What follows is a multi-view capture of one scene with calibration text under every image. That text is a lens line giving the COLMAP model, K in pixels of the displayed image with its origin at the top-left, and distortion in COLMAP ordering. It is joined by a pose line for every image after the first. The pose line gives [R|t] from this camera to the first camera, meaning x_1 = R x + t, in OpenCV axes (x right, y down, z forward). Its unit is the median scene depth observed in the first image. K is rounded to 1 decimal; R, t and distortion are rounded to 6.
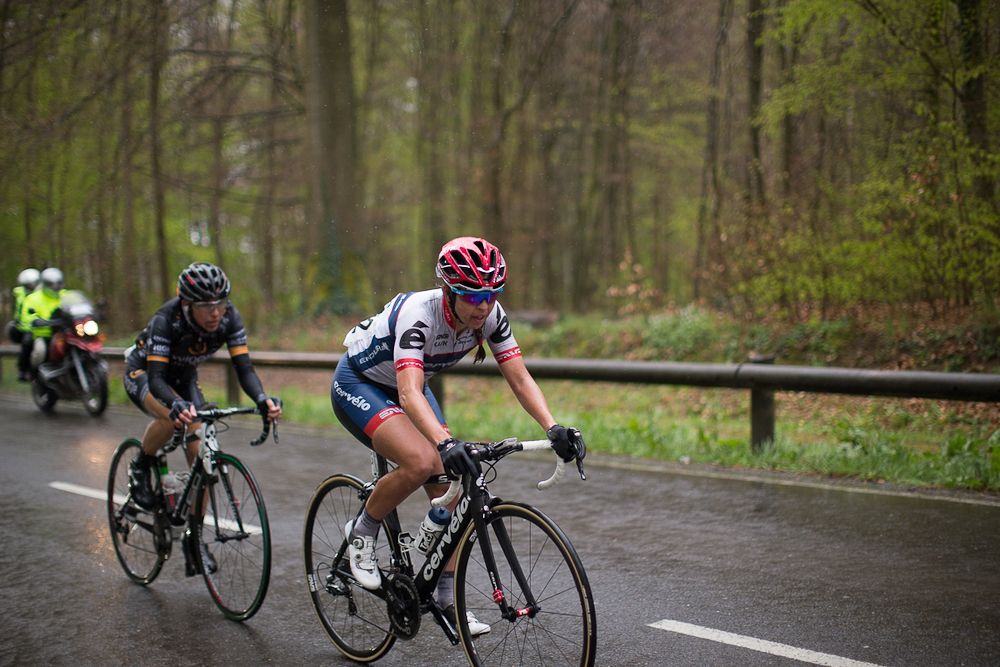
lens RADIAL K [[1428.0, 0, 512.1], [0, 1428.0, 334.2], [0, 0, 1]] dist [-0.188721, 0.397574]
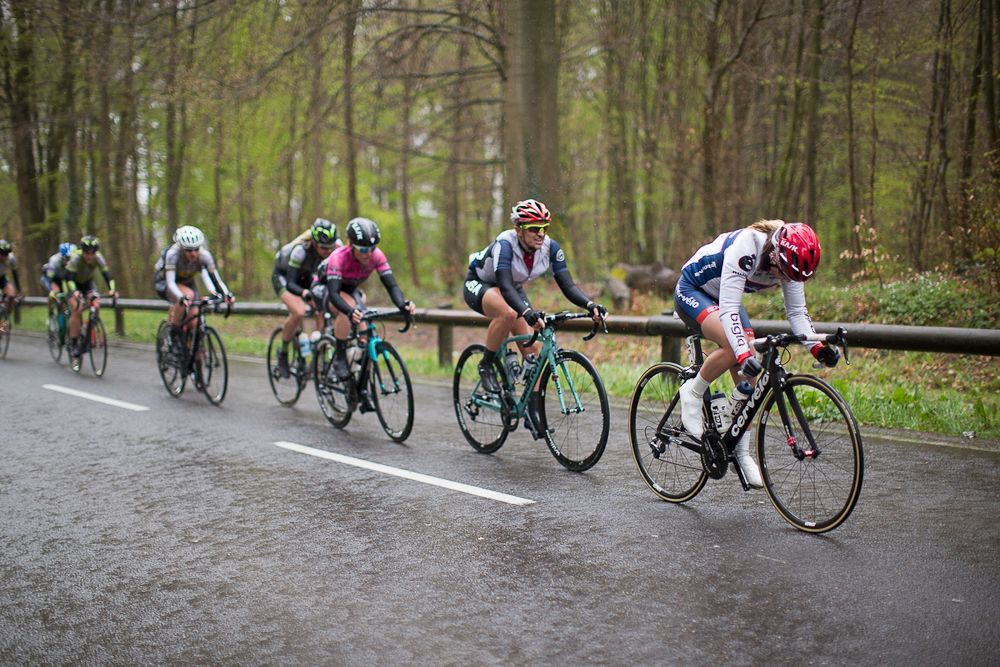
lens RADIAL K [[1428.0, 0, 512.1], [0, 1428.0, 334.2], [0, 0, 1]] dist [-0.188721, 0.397574]
pose [[0.992674, 0.020665, -0.119044, -0.070645], [-0.018178, 0.999594, 0.021938, 0.012084], [0.119449, -0.019613, 0.992647, 0.095054]]
